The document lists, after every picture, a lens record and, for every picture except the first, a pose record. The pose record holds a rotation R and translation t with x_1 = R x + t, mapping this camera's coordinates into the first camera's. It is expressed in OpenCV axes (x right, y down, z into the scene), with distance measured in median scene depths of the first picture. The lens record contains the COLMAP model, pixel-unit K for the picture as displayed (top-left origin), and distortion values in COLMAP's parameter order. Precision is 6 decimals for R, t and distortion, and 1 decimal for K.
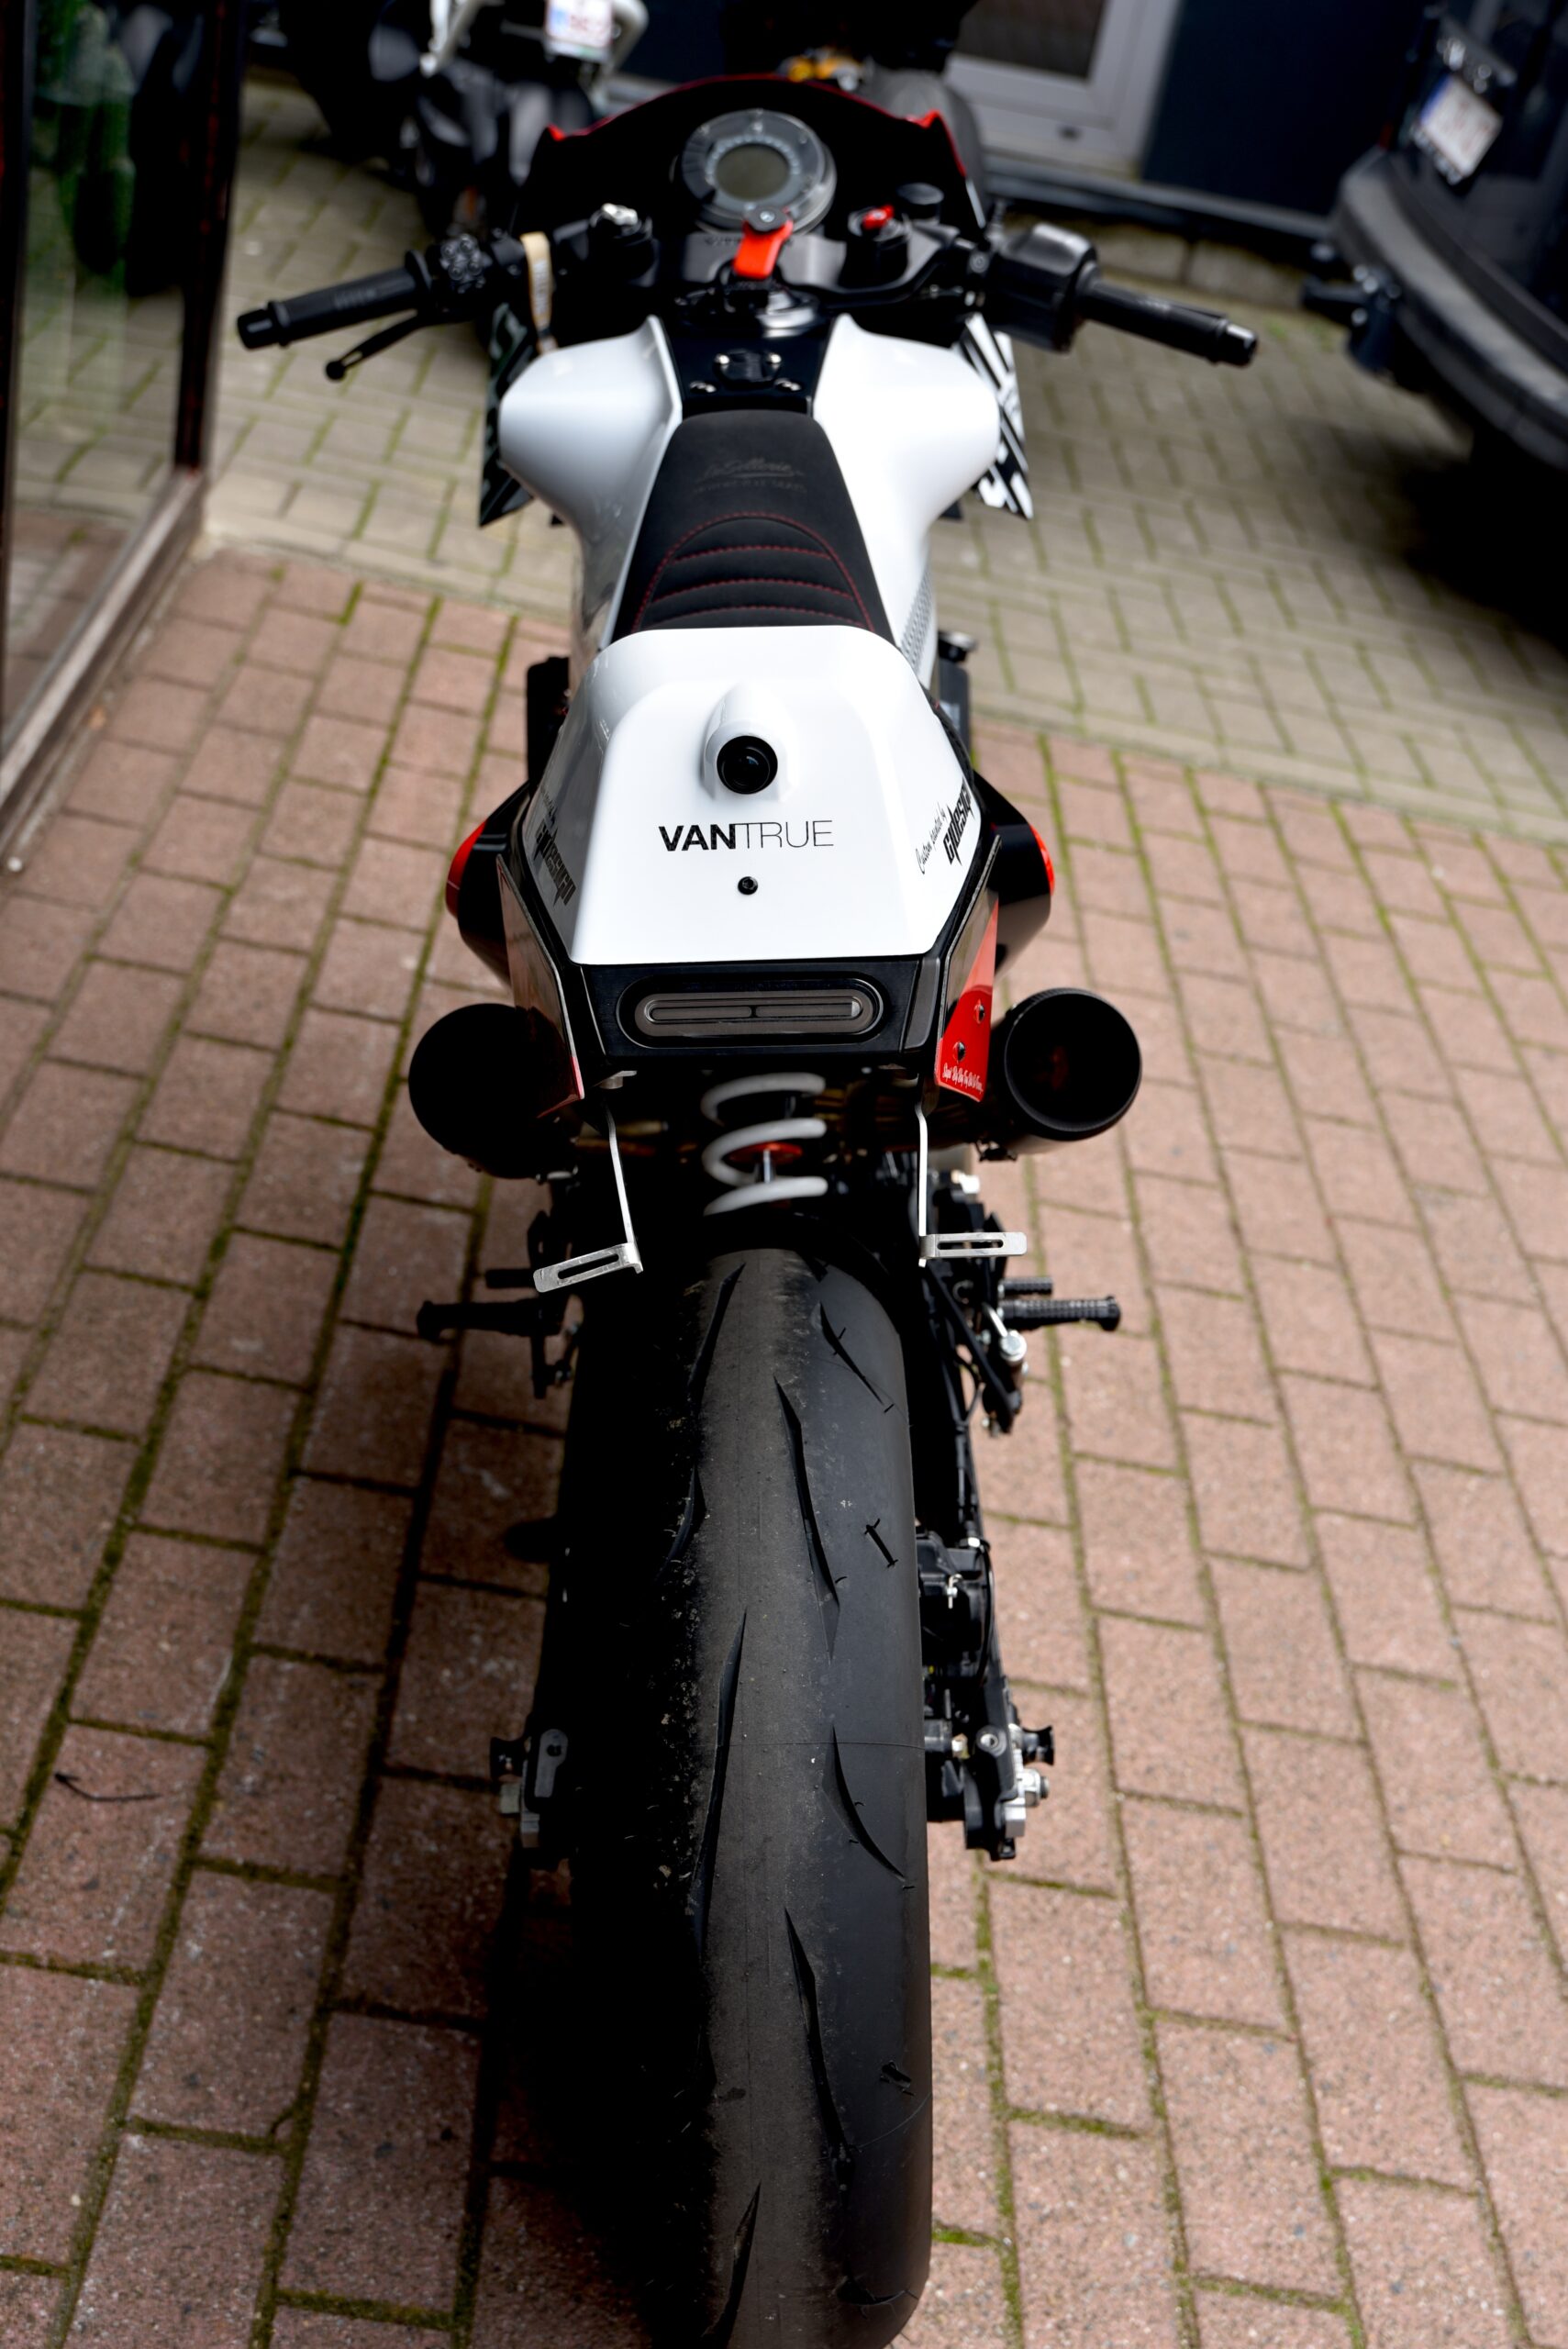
lens RADIAL K [[3167.8, 0, 784.0], [0, 3167.8, 1174.5], [0, 0, 1]] dist [-0.007051, 0.007813]
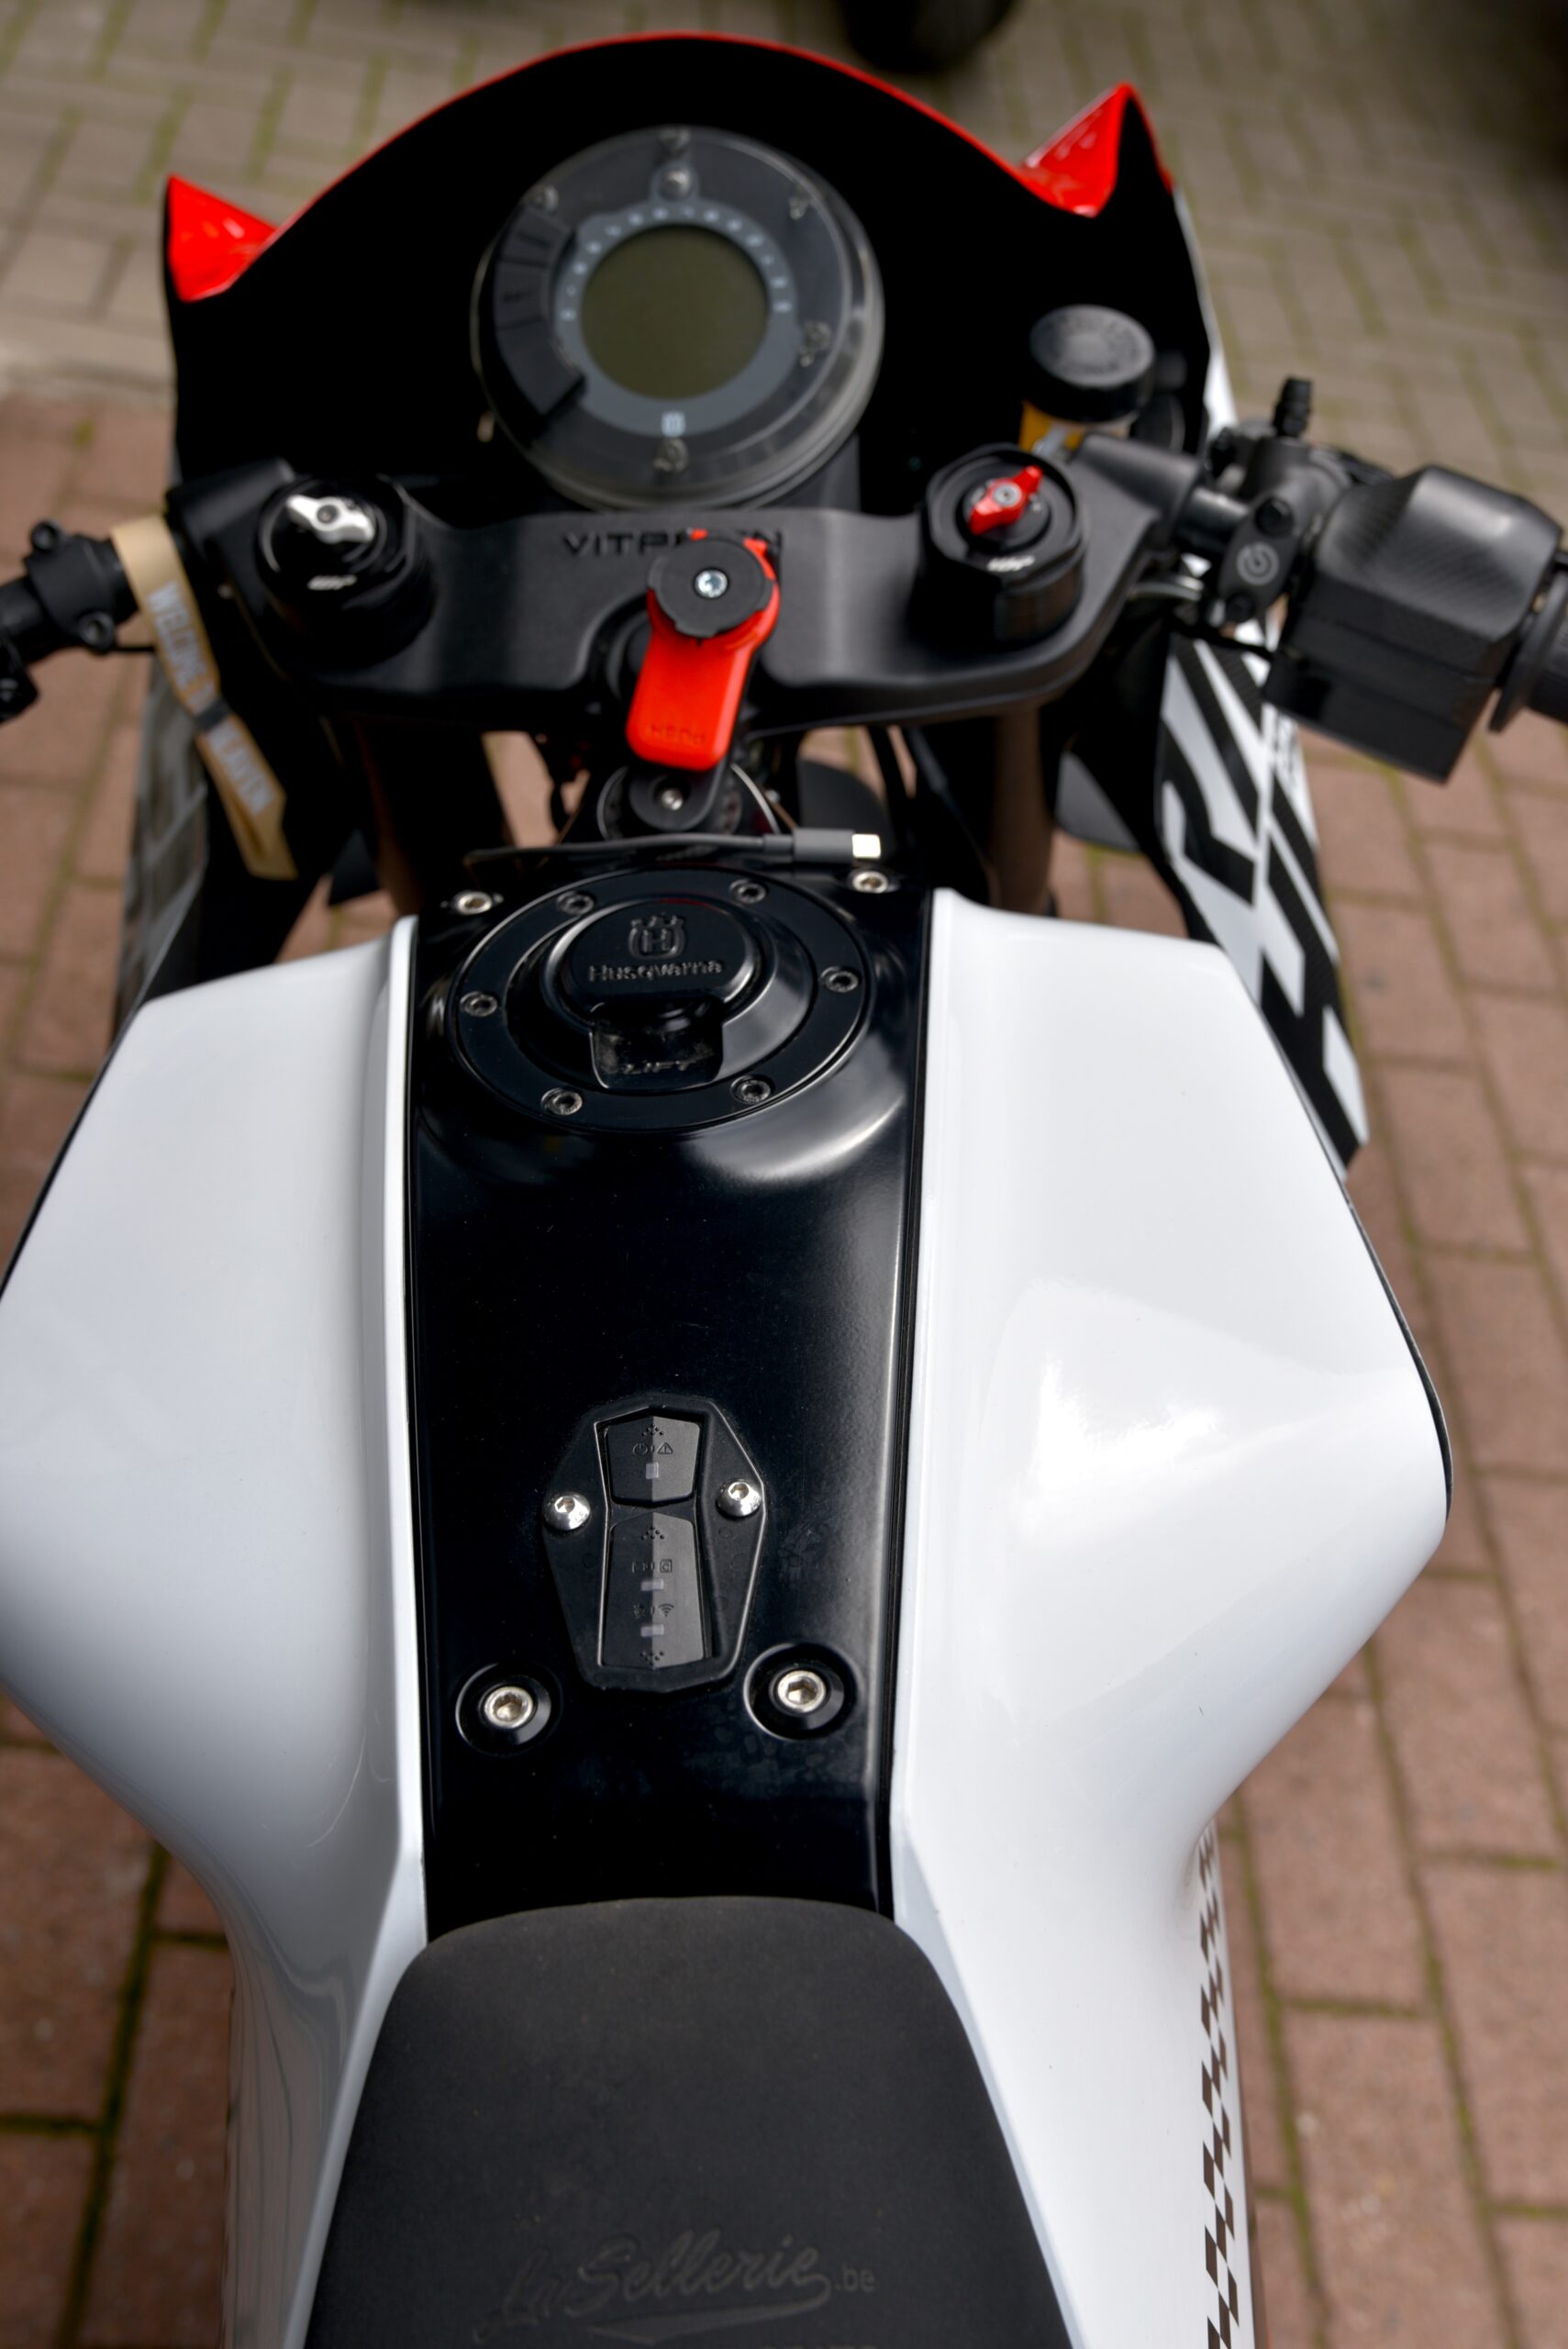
lens RADIAL K [[2526.2, 0, 784.0], [0, 2526.2, 1174.5], [0, 0, 1]] dist [0.006461, -0.019193]
pose [[0.998870, -0.042010, -0.022228, 0.005828], [0.046619, 0.957046, 0.286163, -0.275924], [0.009251, -0.286875, 0.957923, 0.604328]]
